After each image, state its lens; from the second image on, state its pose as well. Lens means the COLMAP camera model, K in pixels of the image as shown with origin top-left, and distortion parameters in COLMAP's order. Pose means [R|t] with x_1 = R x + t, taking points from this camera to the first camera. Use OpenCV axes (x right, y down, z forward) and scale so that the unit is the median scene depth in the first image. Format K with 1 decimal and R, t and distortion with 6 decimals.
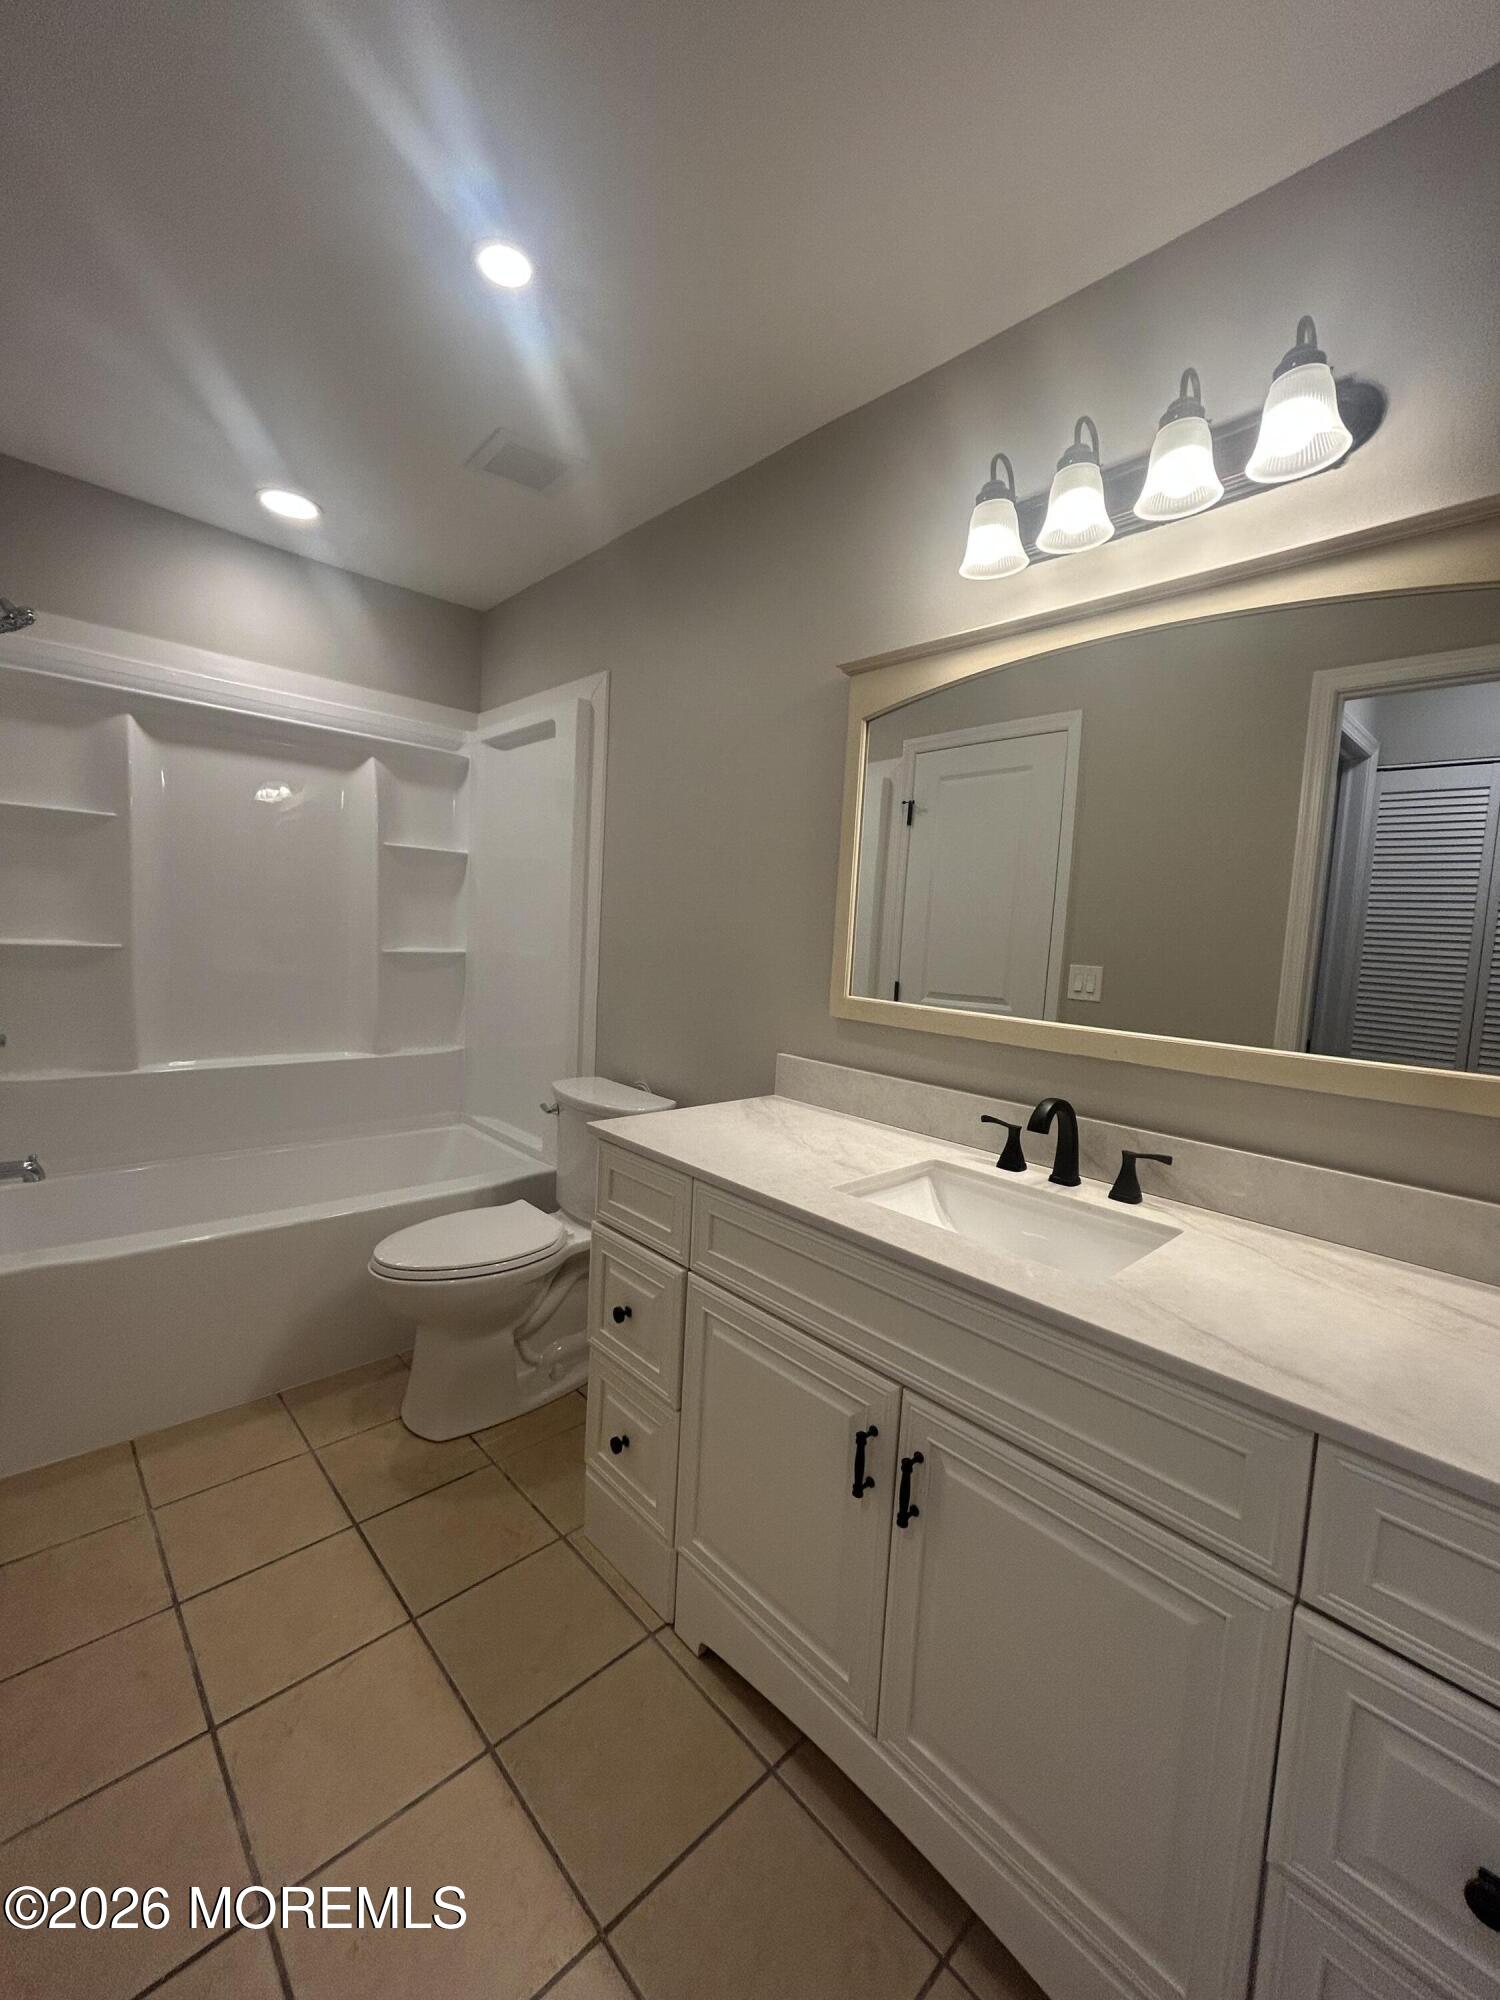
lens RADIAL K [[806.1, 0, 750.0], [0, 806.1, 1000.0], [0, 0, 1]] dist [0.000954, 0.000455]
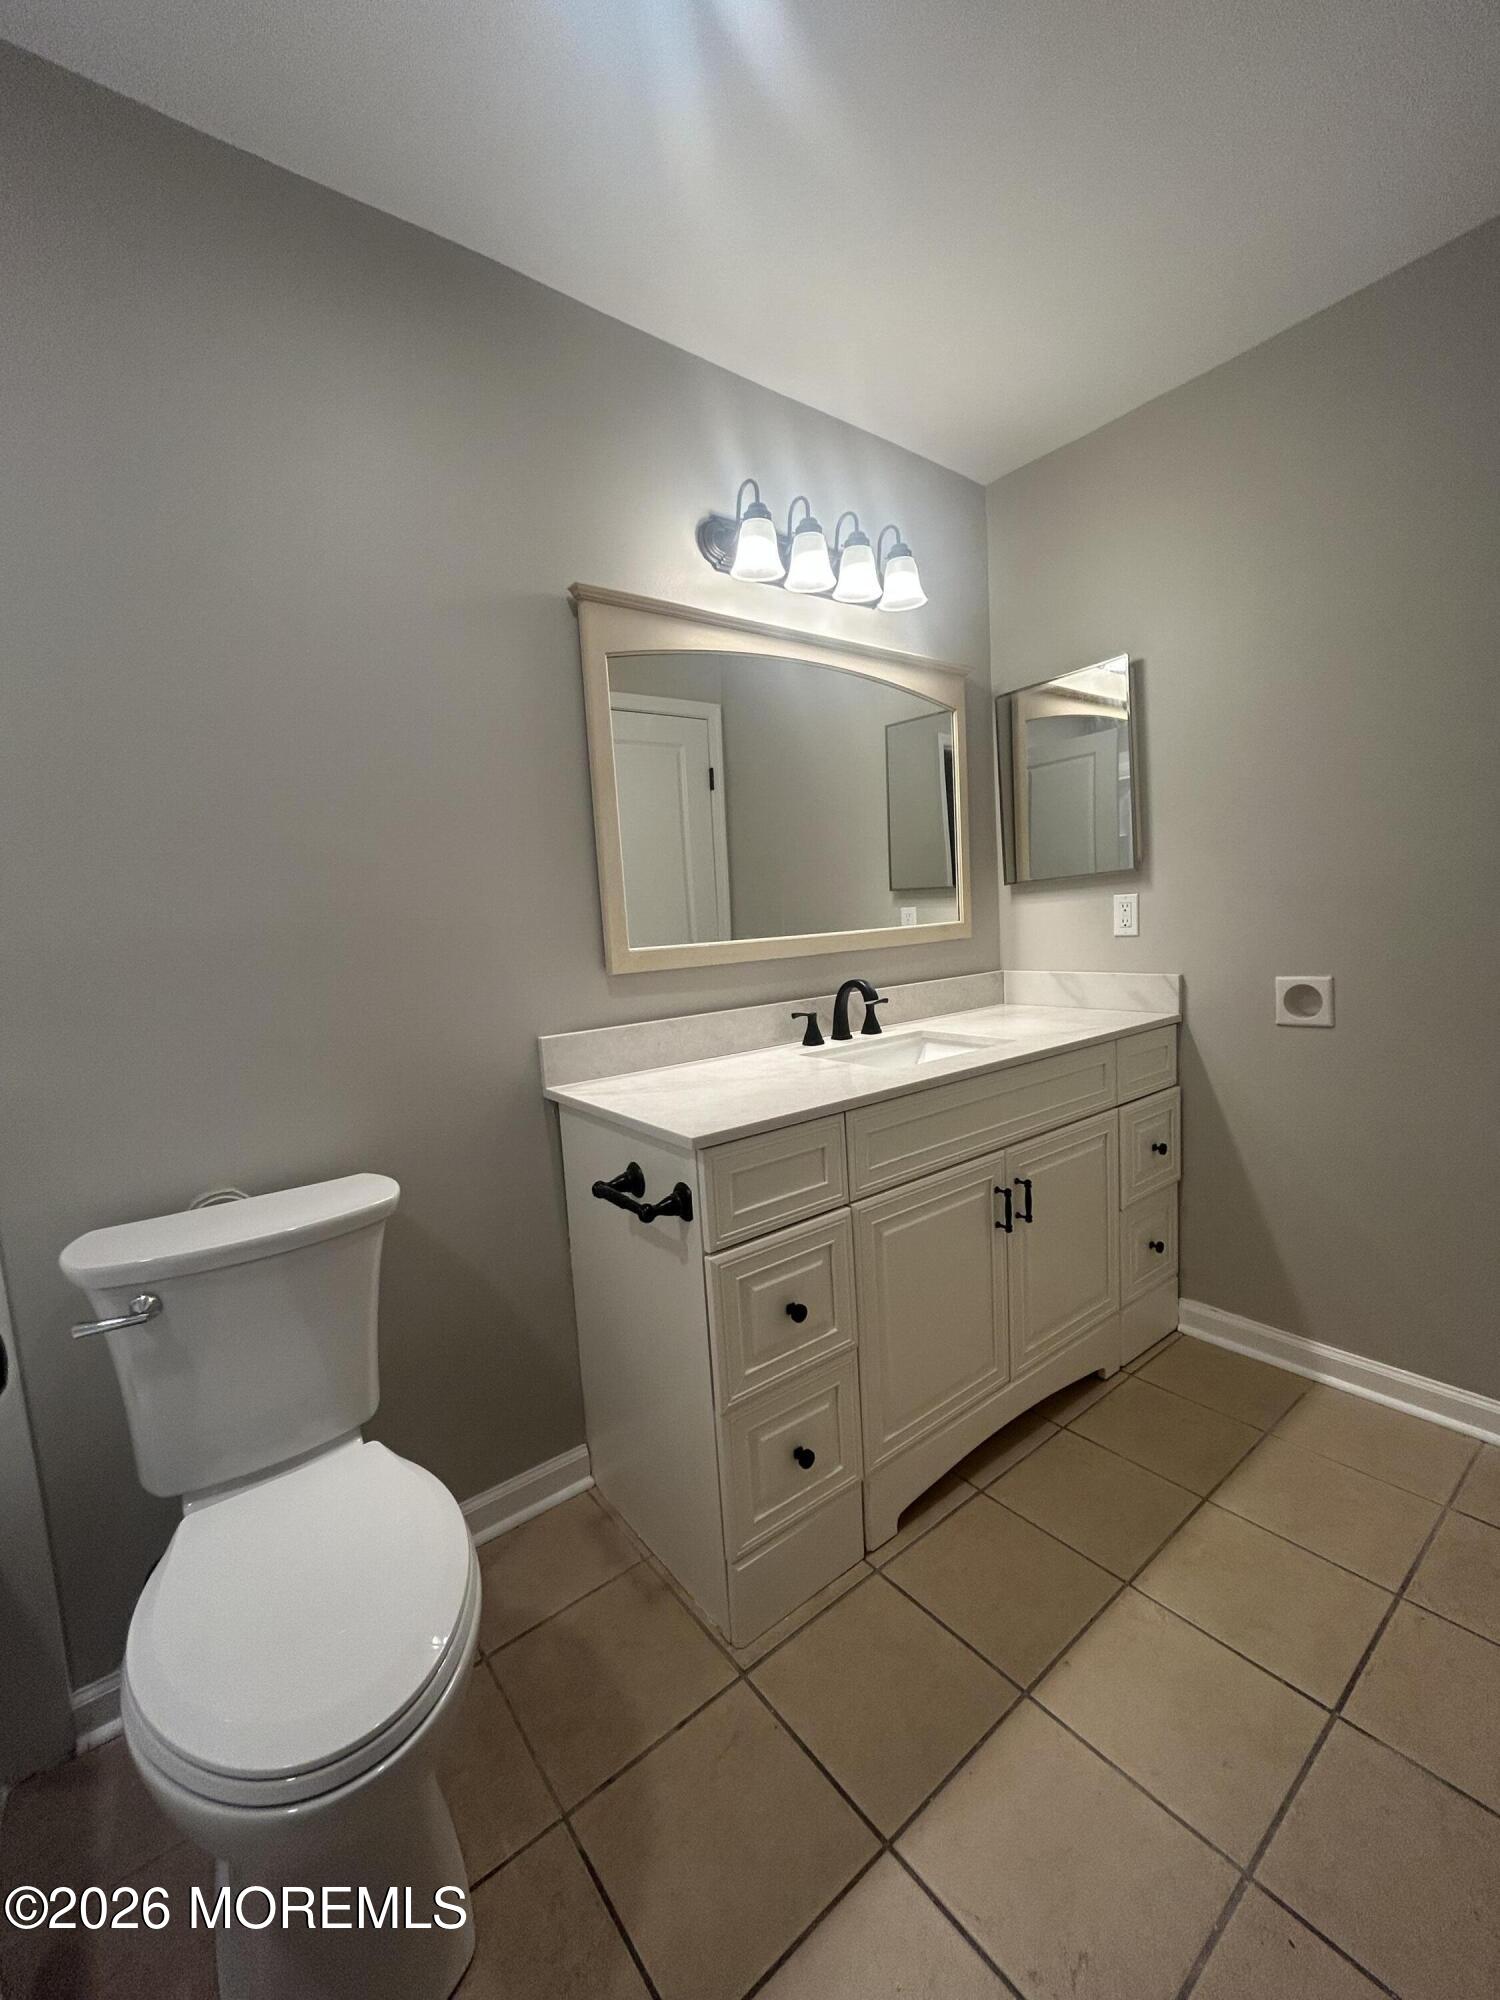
lens RADIAL K [[806.1, 0, 750.0], [0, 806.1, 1000.0], [0, 0, 1]] dist [0.000954, 0.000455]
pose [[0.100978, -0.164428, 0.981207, -1.050031], [0.150974, 0.977359, 0.148246, -0.085353], [-0.983367, 0.133167, 0.123516, 0.973753]]
